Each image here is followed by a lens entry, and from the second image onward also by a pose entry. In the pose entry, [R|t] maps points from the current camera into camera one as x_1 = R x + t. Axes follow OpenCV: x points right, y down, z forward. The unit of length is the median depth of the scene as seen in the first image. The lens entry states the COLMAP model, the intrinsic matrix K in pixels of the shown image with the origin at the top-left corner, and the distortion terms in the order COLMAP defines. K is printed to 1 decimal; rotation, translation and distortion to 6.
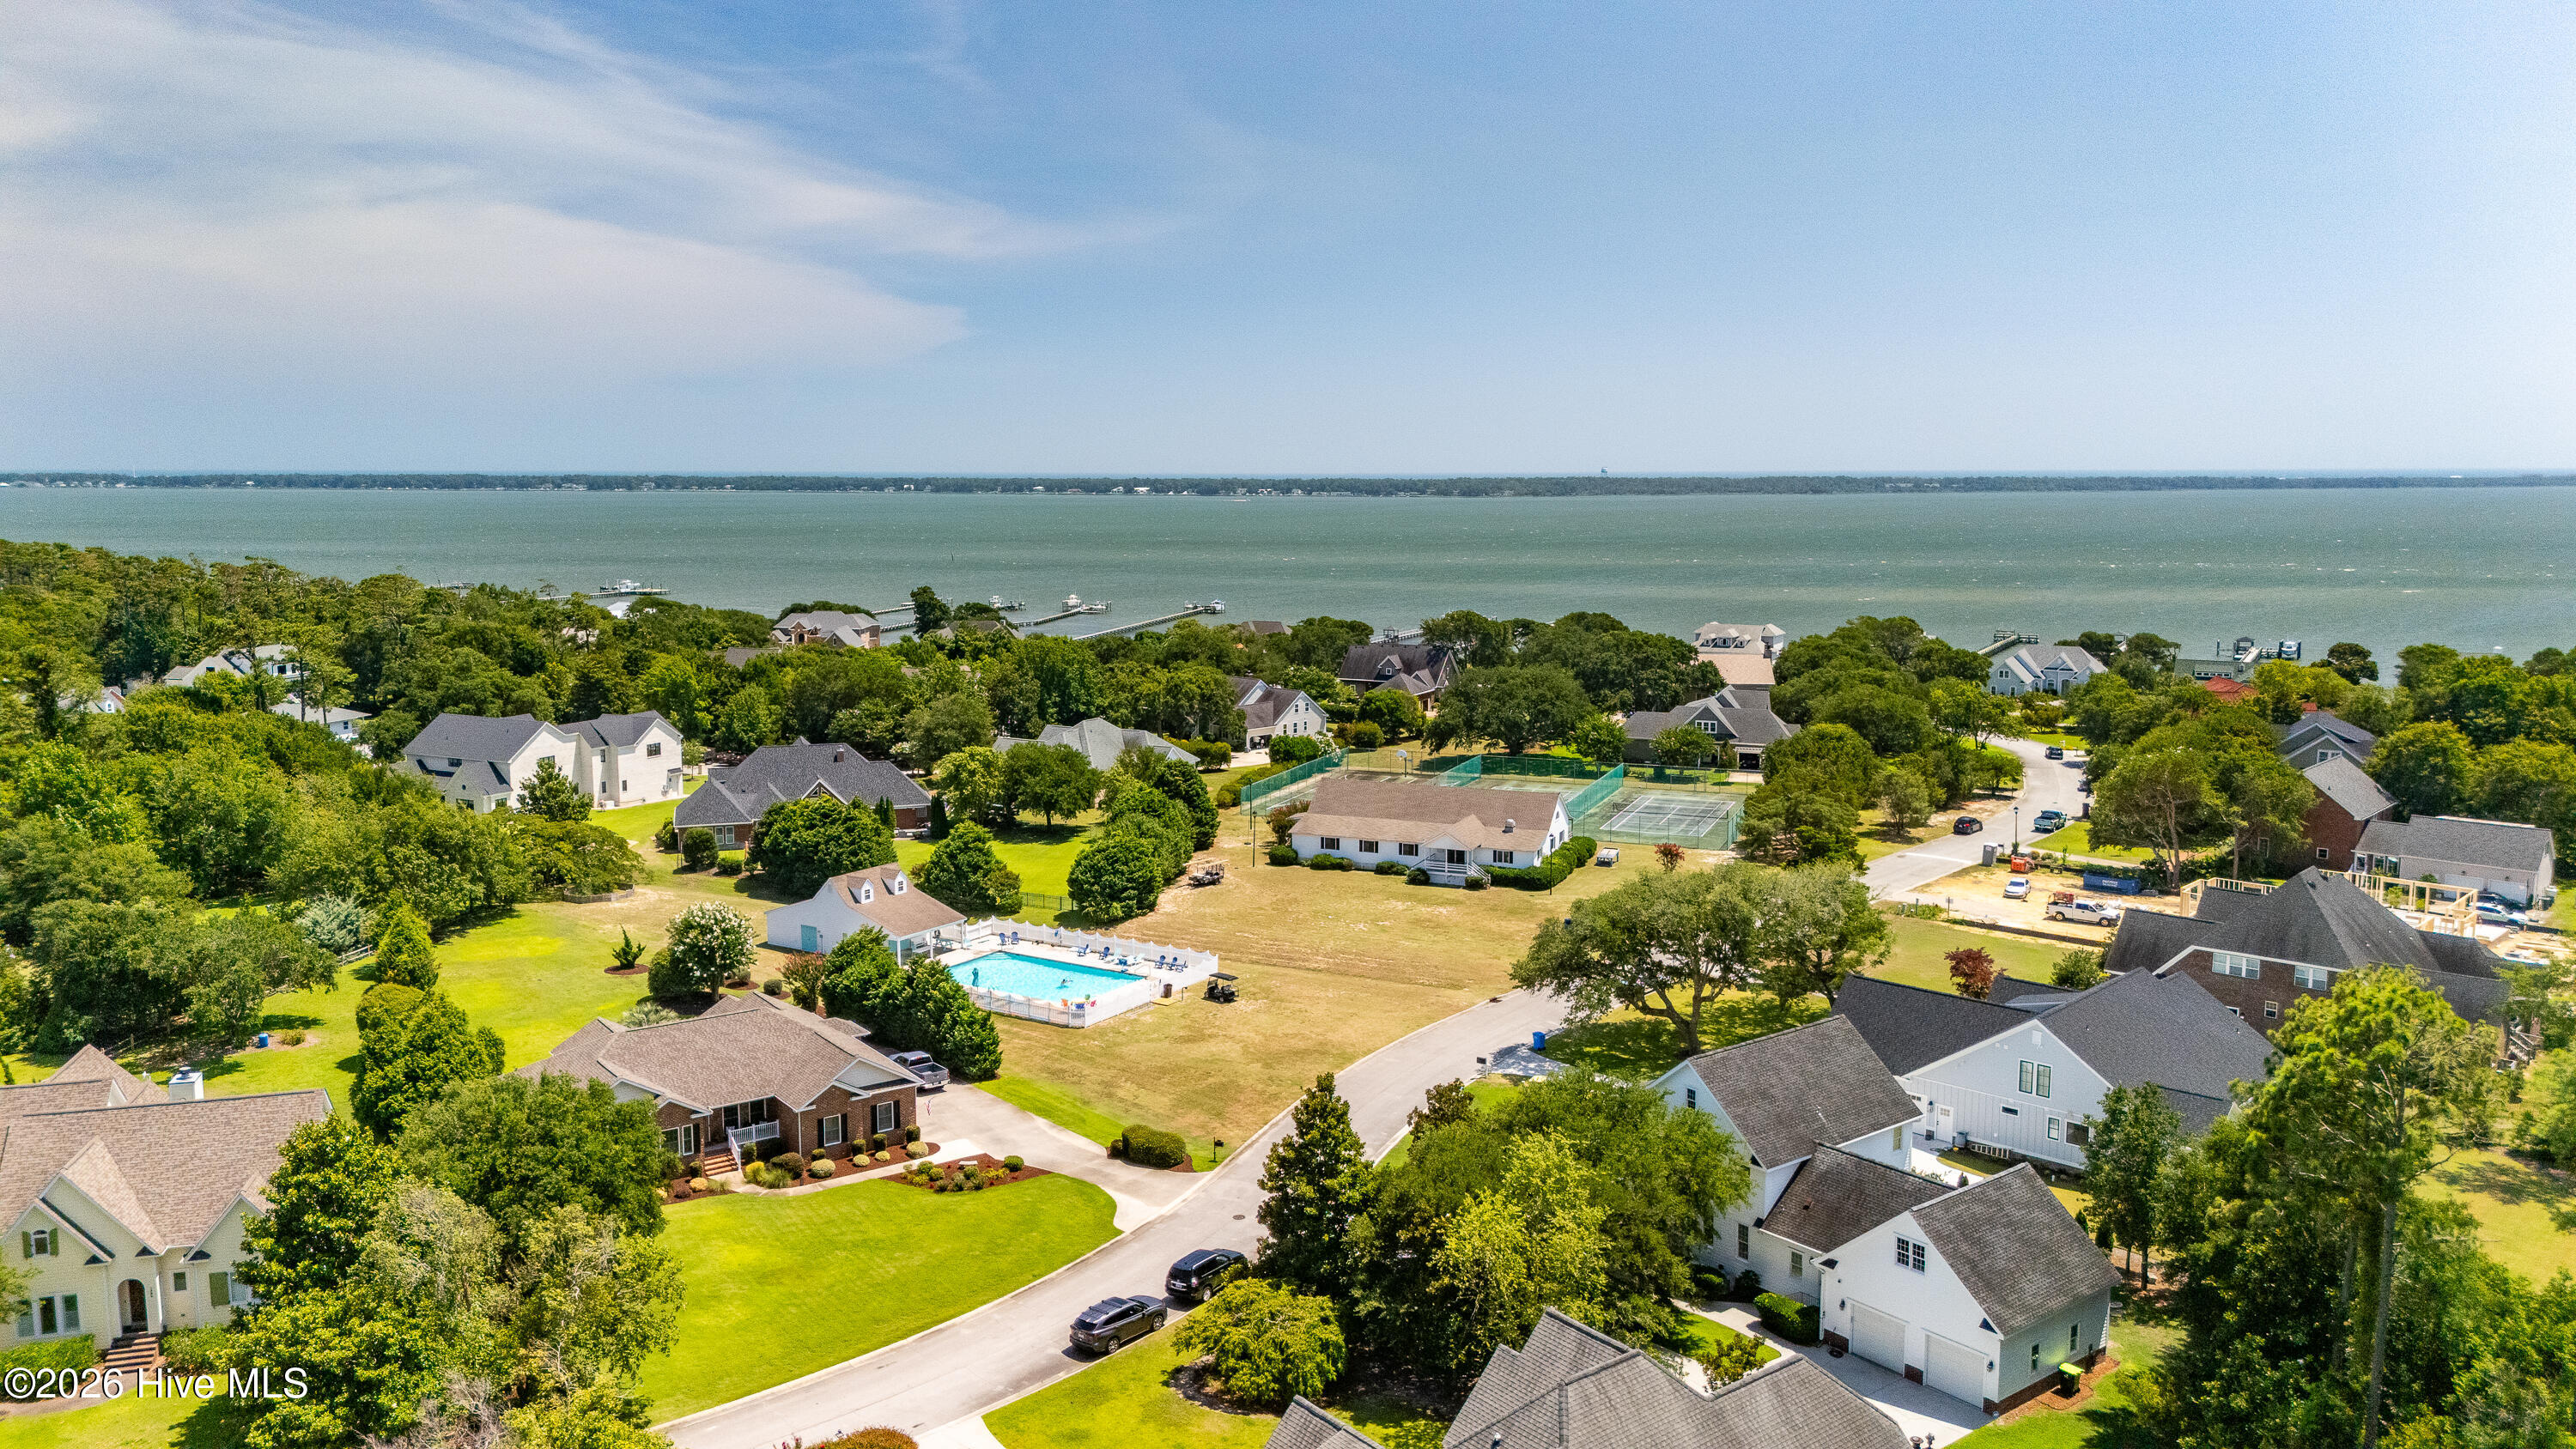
lens RADIAL K [[1901.2, 0, 1285.2], [0, 1901.2, 732.3], [0, 0, 1]] dist [0.073080, -0.067745]
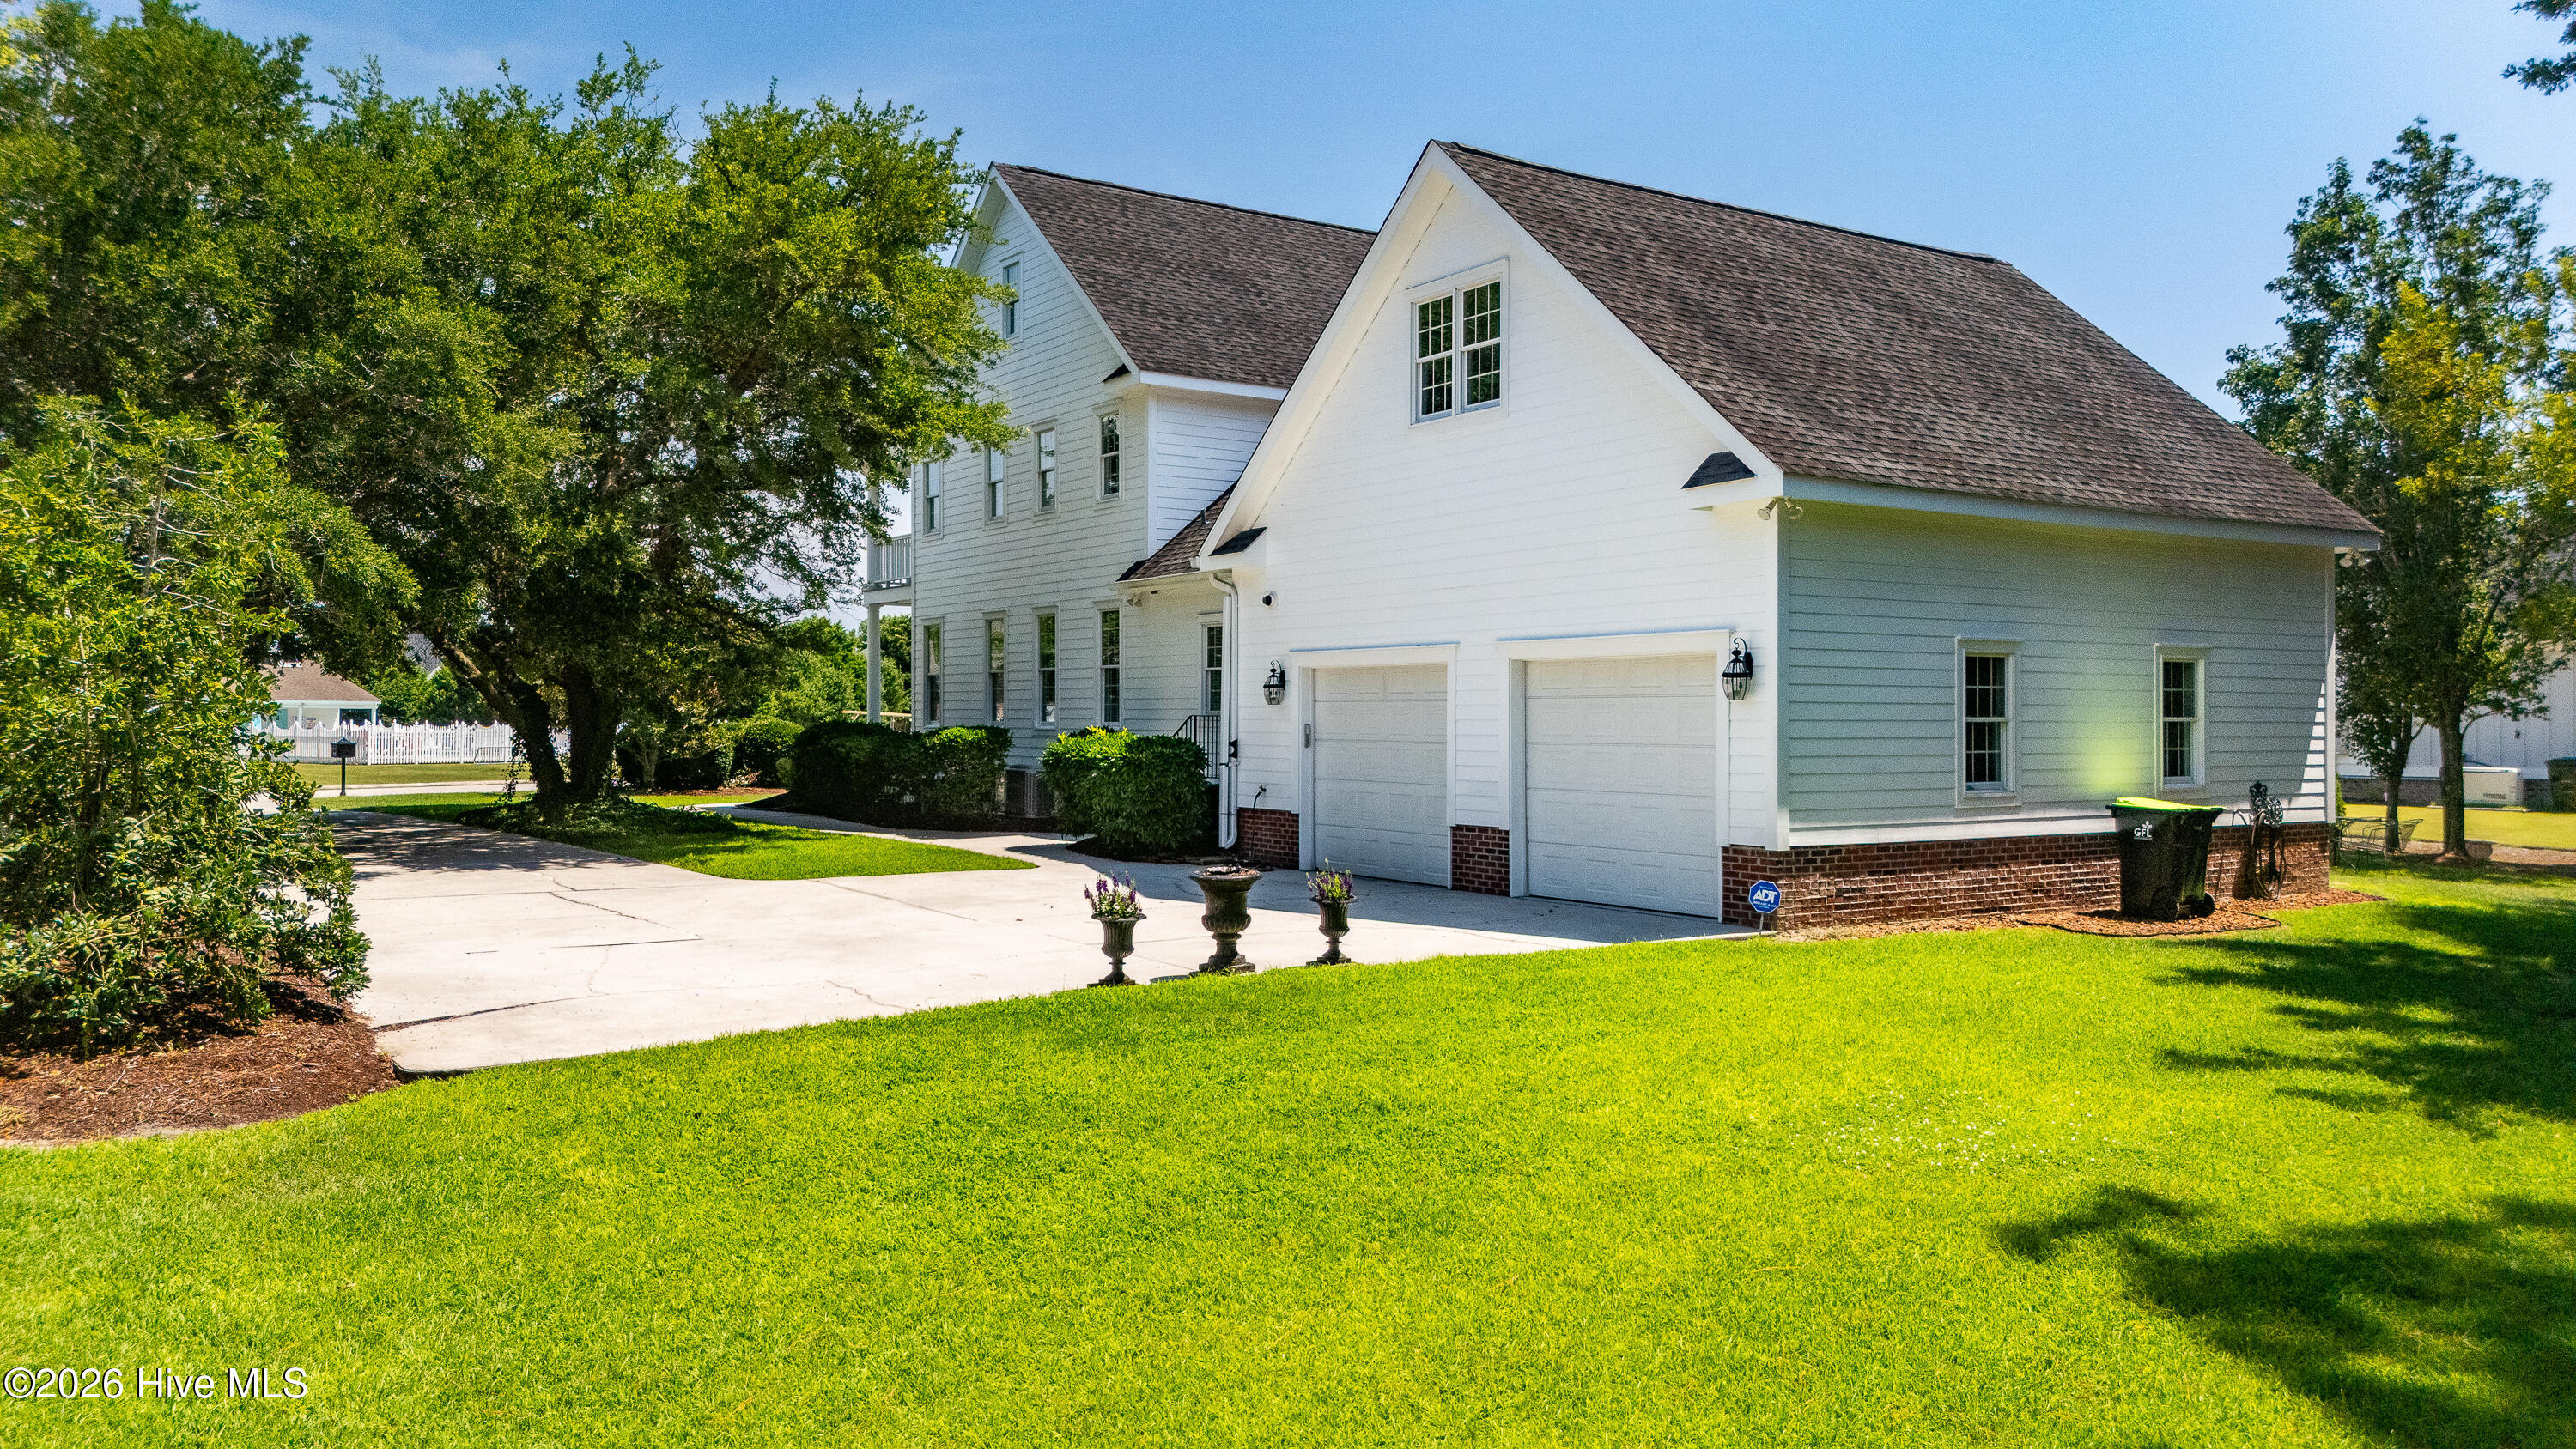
lens RADIAL K [[1901.2, 0, 1282.9], [0, 1901.2, 711.0], [0, 0, 1]] dist [0.073080, -0.067745]
pose [[0.997096, 0.001758, -0.076138, 0.160646], [-0.012728, 0.989520, -0.143836, 0.175187], [0.075088, 0.144388, 0.986668, 0.384229]]
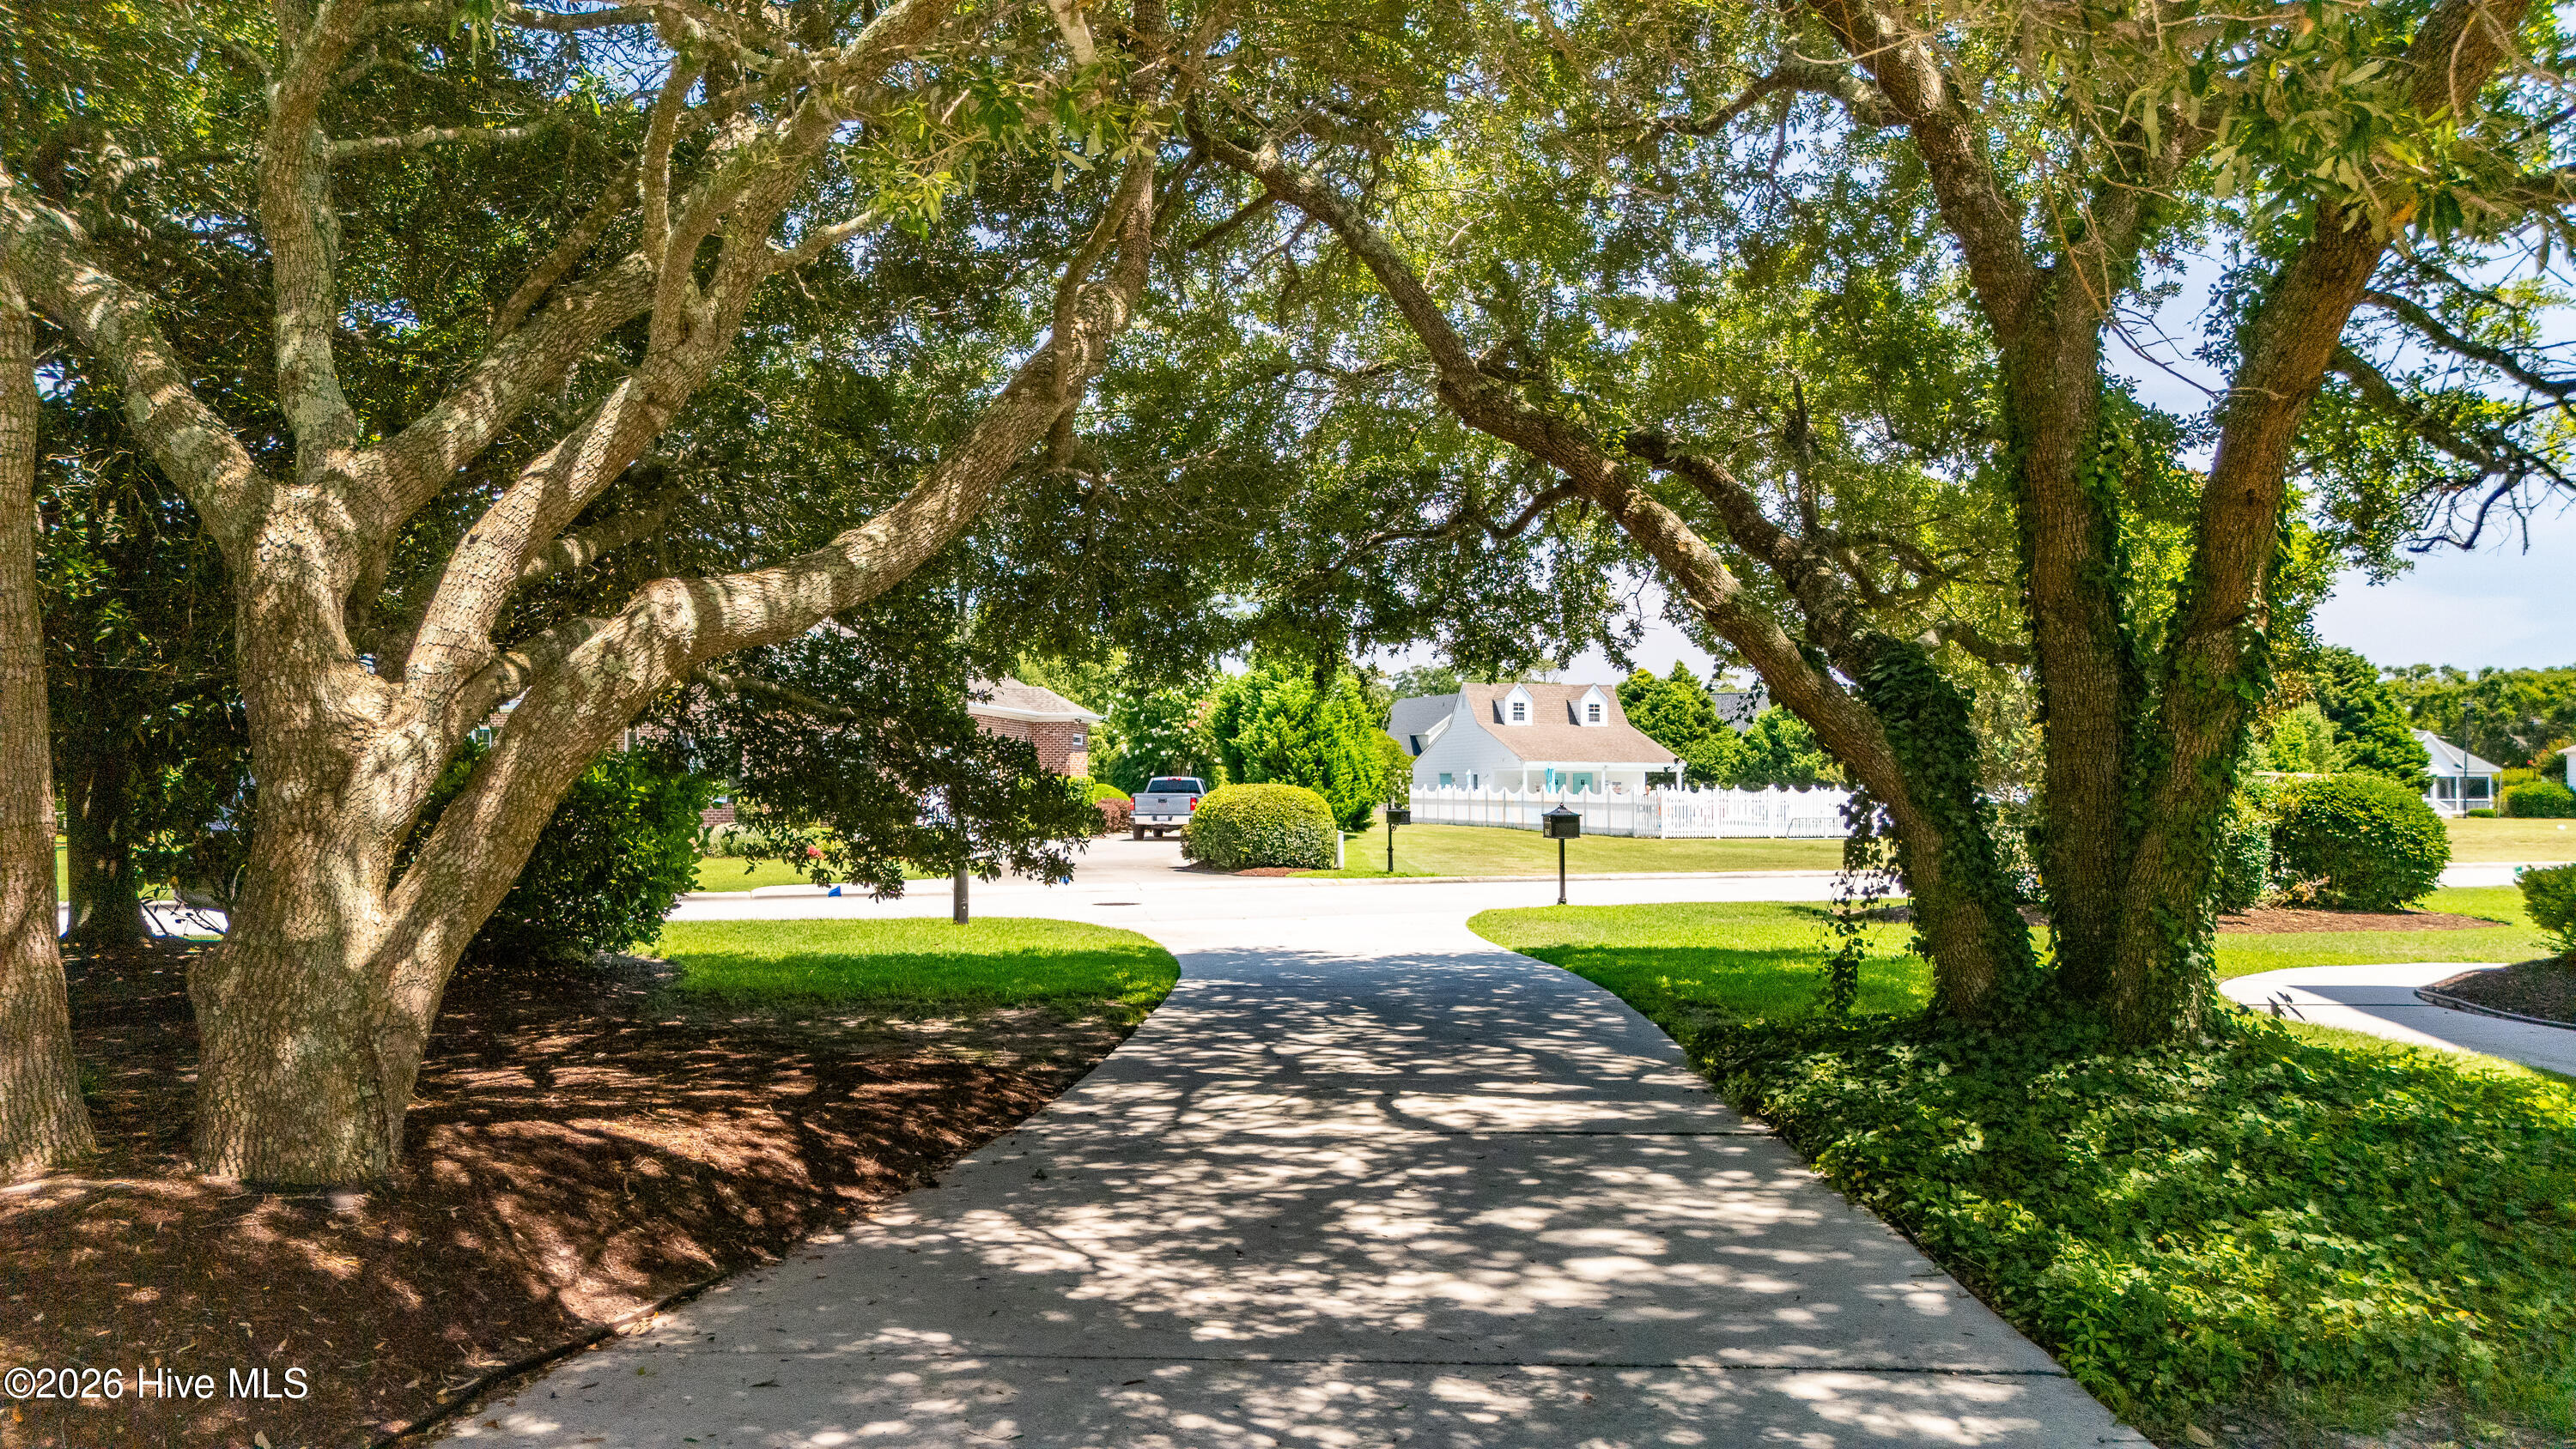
lens RADIAL K [[1901.2, 0, 1298.1], [0, 1901.2, 721.9], [0, 0, 1]] dist [0.073080, -0.067745]
pose [[0.746107, -0.022465, -0.665447, 0.102602], [-0.092948, 0.986130, -0.137505, 0.160012], [0.659307, 0.164445, 0.733671, 0.500036]]
